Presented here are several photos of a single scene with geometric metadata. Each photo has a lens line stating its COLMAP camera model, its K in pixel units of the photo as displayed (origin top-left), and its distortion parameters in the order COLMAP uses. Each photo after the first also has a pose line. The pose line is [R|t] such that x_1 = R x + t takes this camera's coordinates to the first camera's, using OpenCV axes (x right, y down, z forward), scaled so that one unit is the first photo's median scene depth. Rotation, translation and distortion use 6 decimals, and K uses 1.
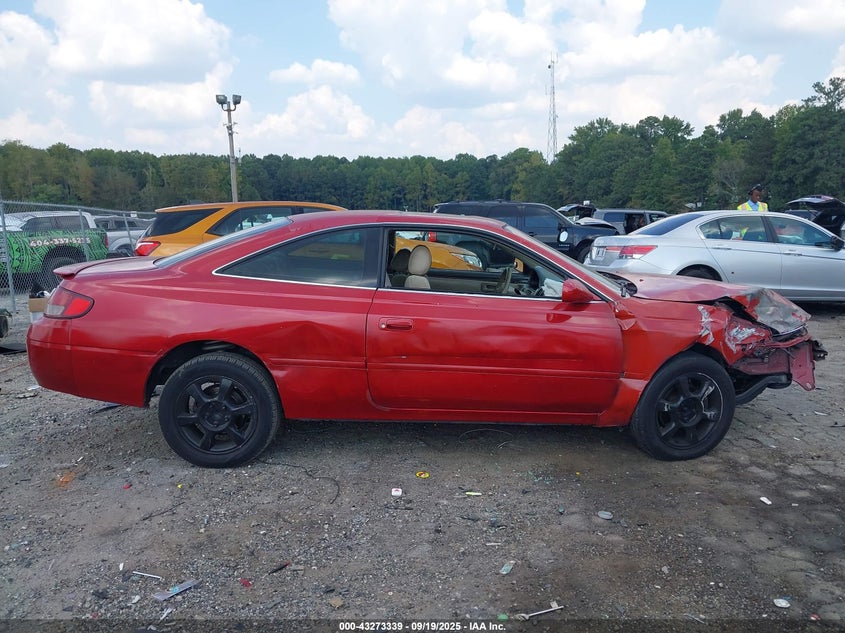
lens RADIAL K [[655.1, 0, 422.5], [0, 655.1, 316.5], [0, 0, 1]] dist [0.034570, -0.050707]
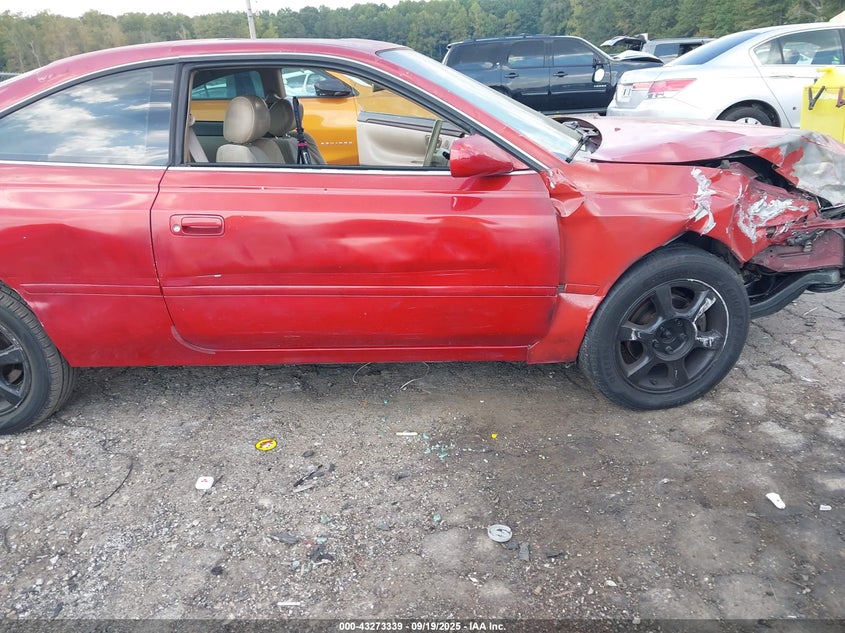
lens RADIAL K [[655.1, 0, 422.5], [0, 655.1, 316.5], [0, 0, 1]] dist [0.034570, -0.050707]
pose [[0.995826, -0.032018, -0.085468, 0.220390], [0.049269, 0.976867, 0.208097, -0.022390], [0.076828, -0.211439, 0.974367, 0.365154]]
